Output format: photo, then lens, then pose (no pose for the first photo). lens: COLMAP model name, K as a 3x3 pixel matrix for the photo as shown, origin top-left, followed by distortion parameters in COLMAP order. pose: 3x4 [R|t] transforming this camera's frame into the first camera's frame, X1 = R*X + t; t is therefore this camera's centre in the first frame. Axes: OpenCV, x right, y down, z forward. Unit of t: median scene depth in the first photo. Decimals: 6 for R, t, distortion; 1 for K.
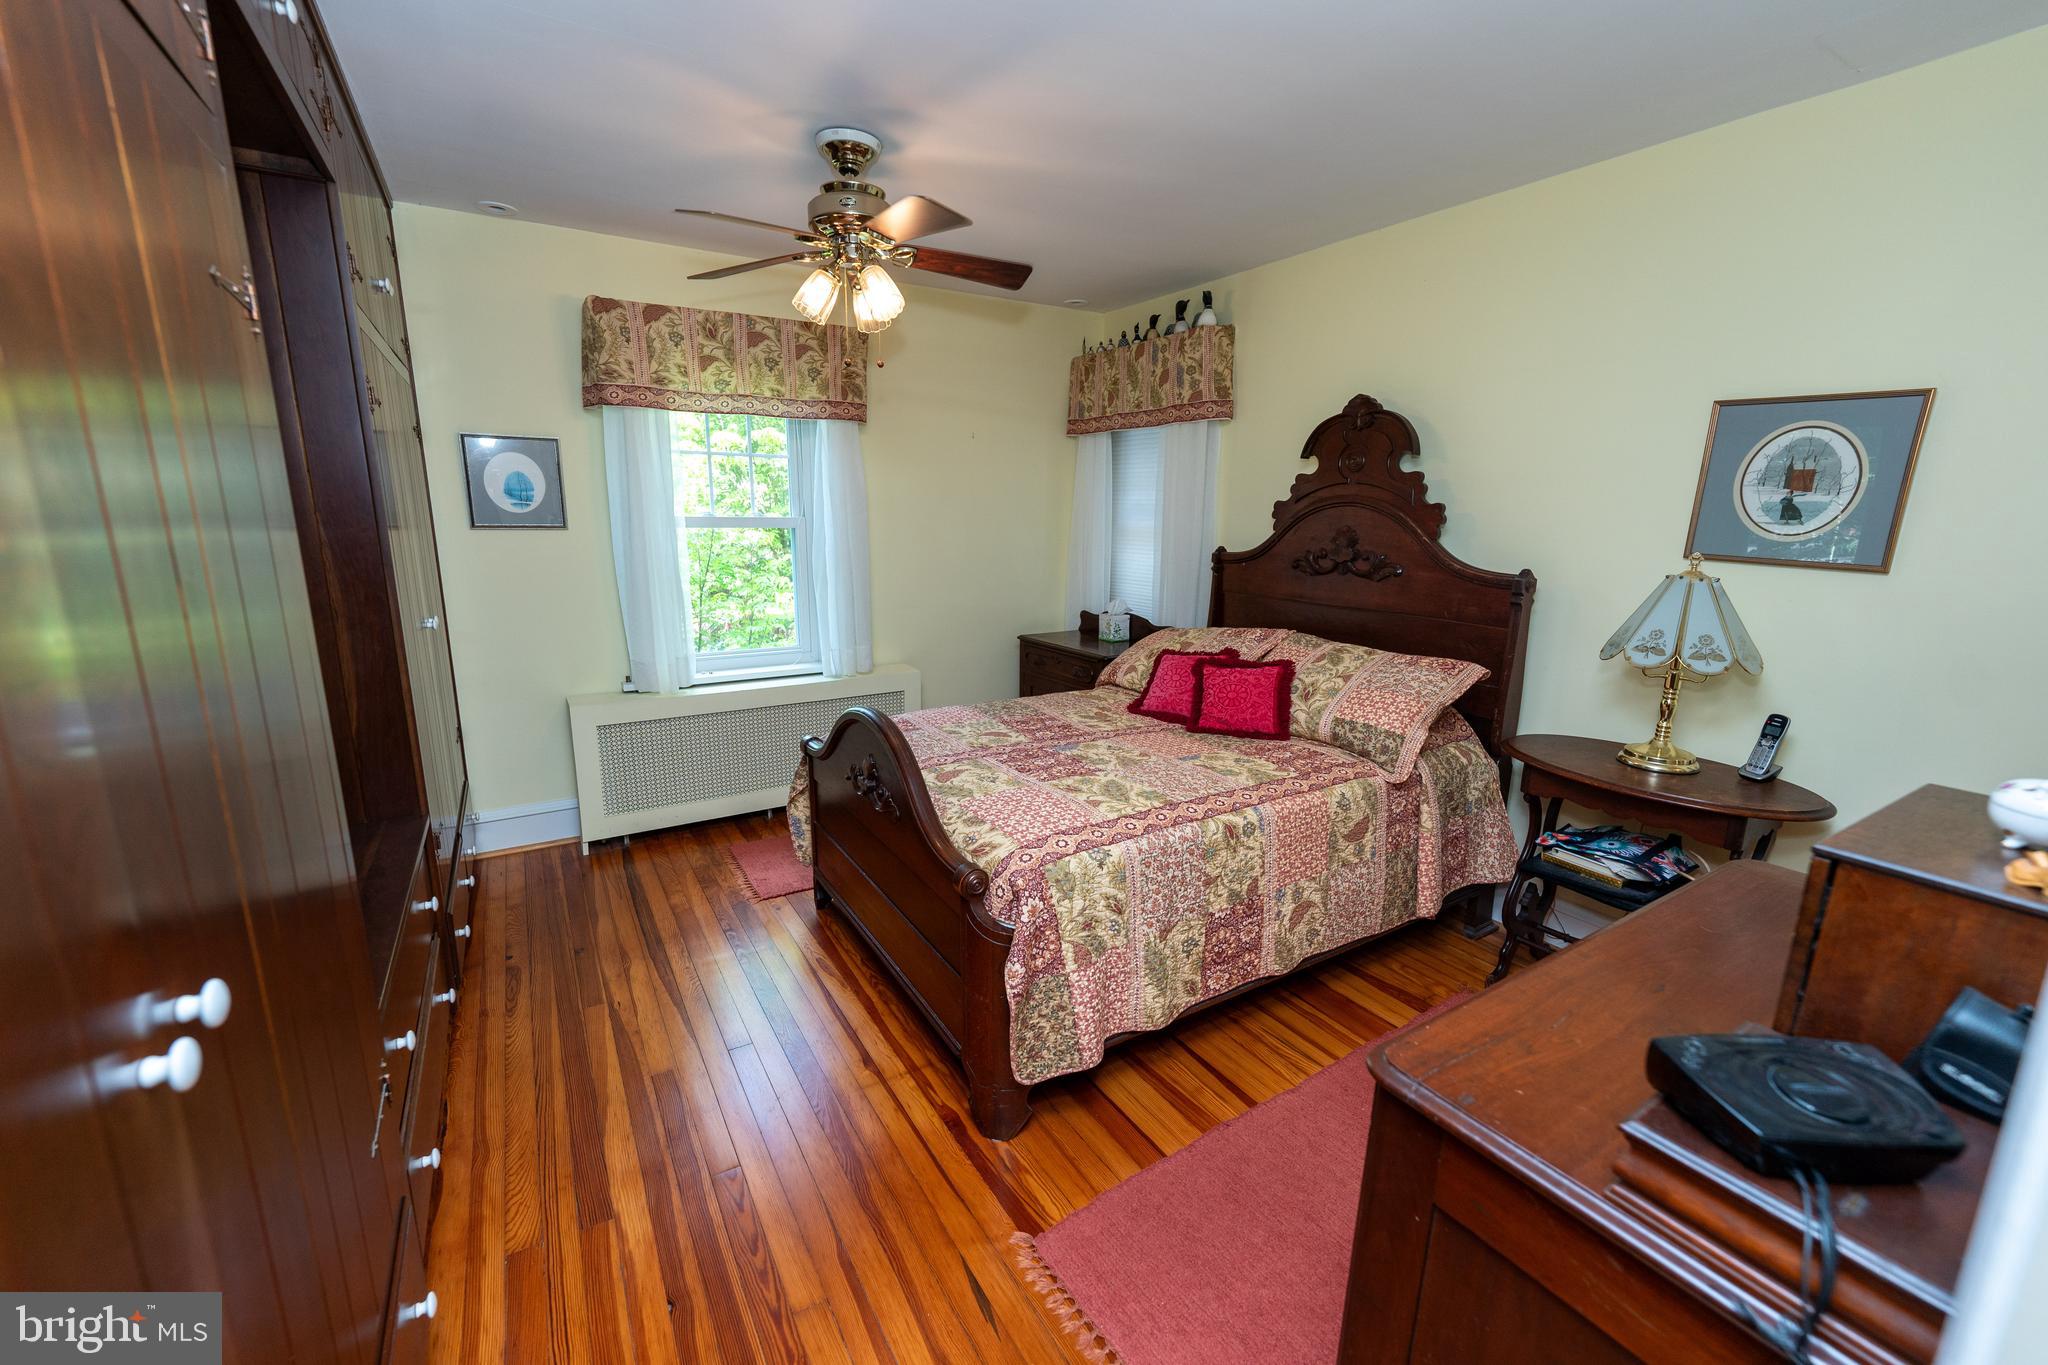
lens RADIAL K [[819.1, 0, 1024.0], [0, 819.1, 682.5], [0, 0, 1]] dist [-0.000547, 0.000125]
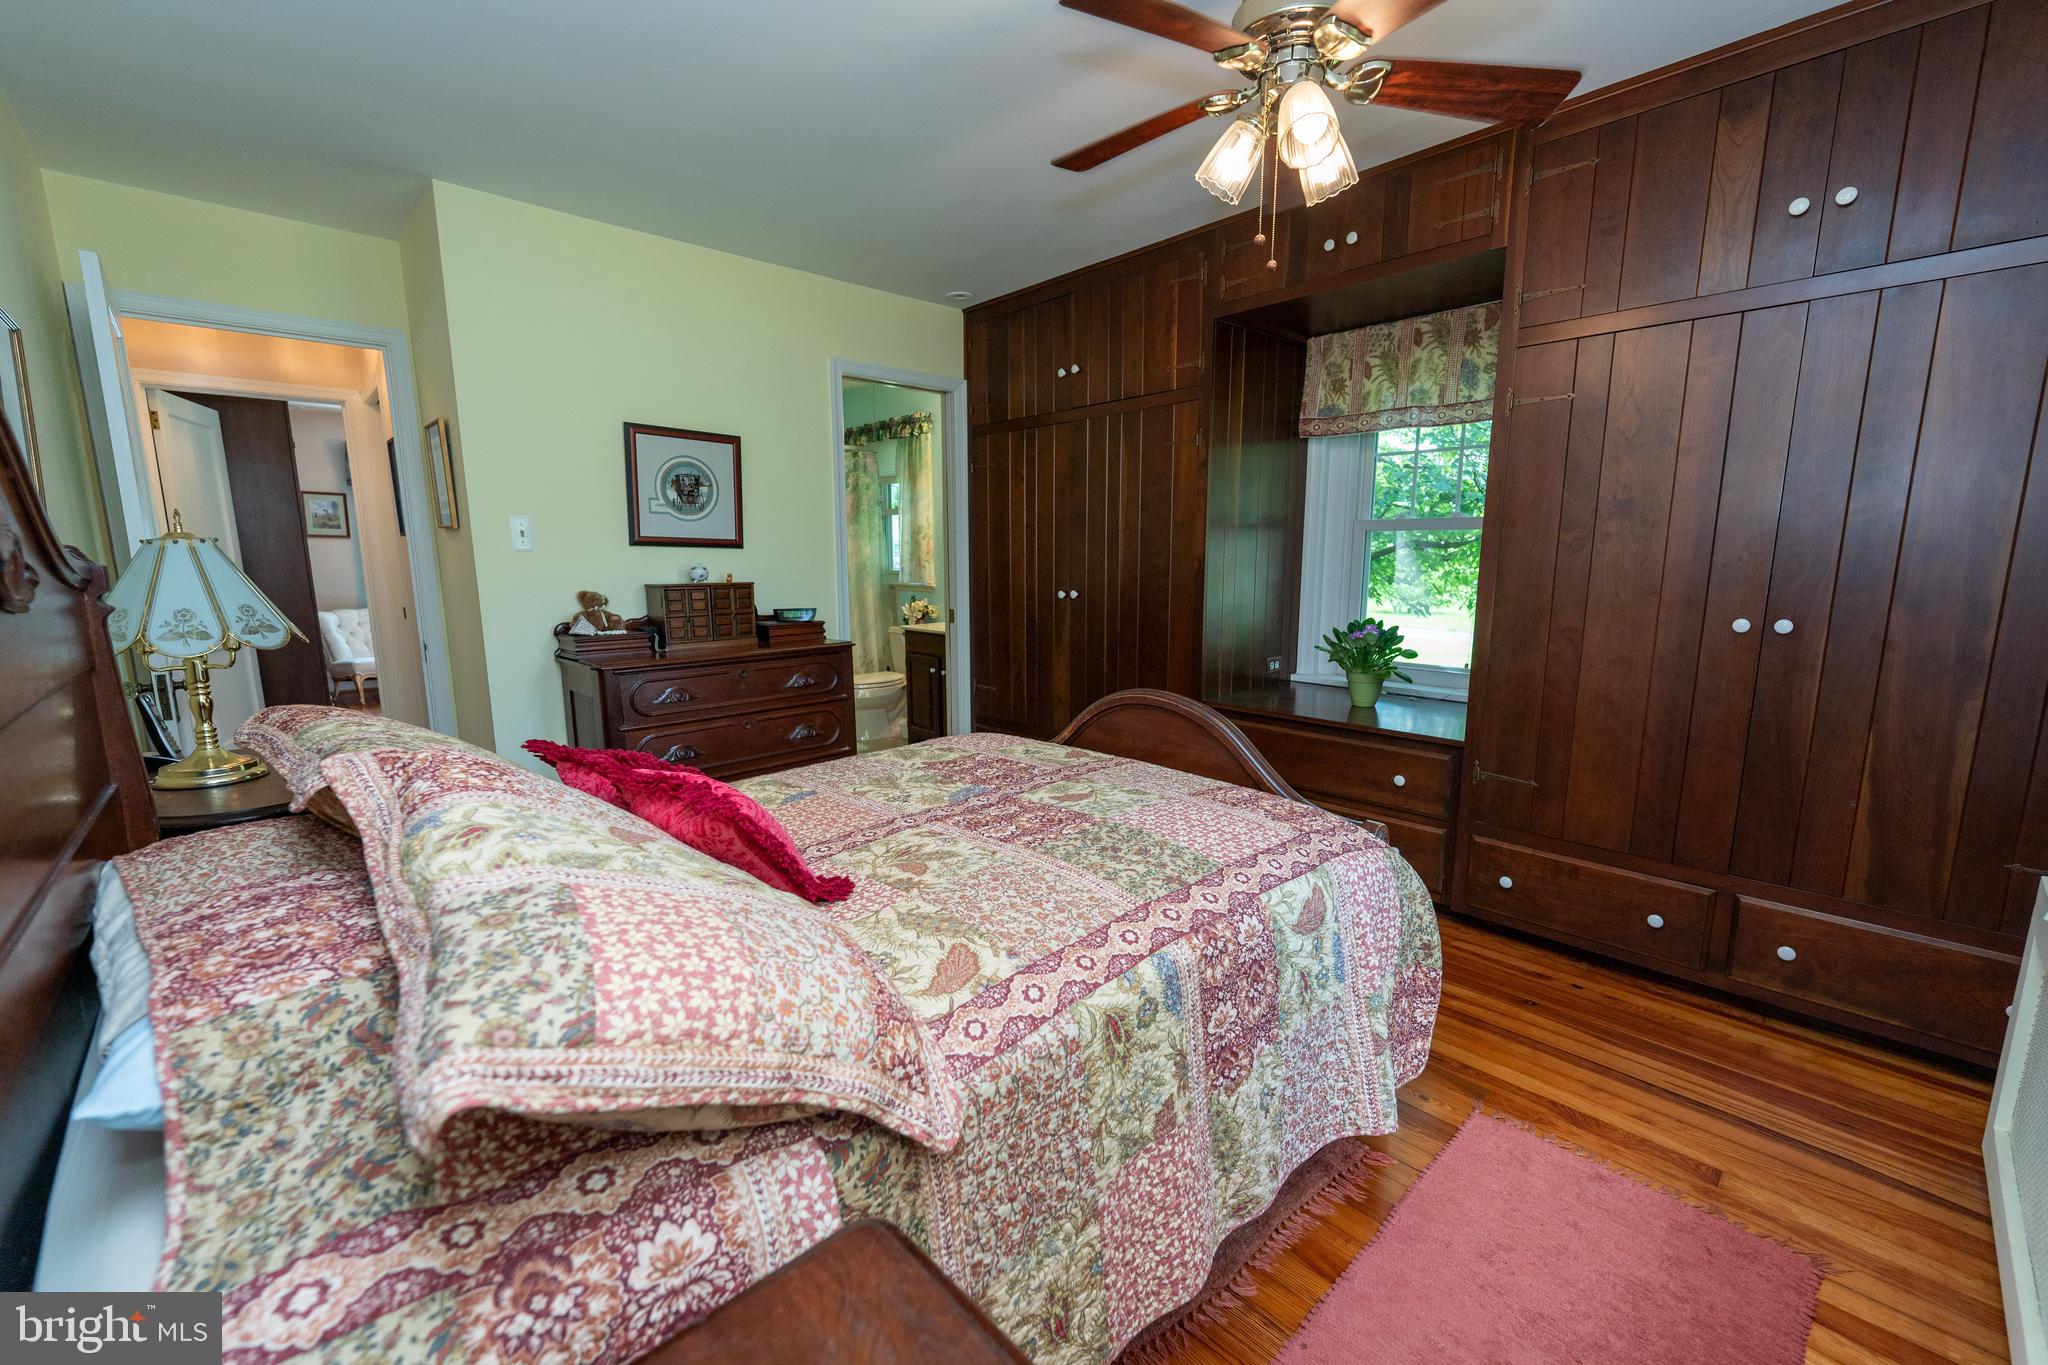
lens RADIAL K [[819.1, 0, 1024.0], [0, 819.1, 682.5], [0, 0, 1]] dist [-0.000547, 0.000125]
pose [[-0.978606, 0.022659, -0.204493, 0.150323], [-0.052208, 0.934037, 0.353339, -0.277079], [0.199010, 0.356456, -0.912871, 1.669485]]
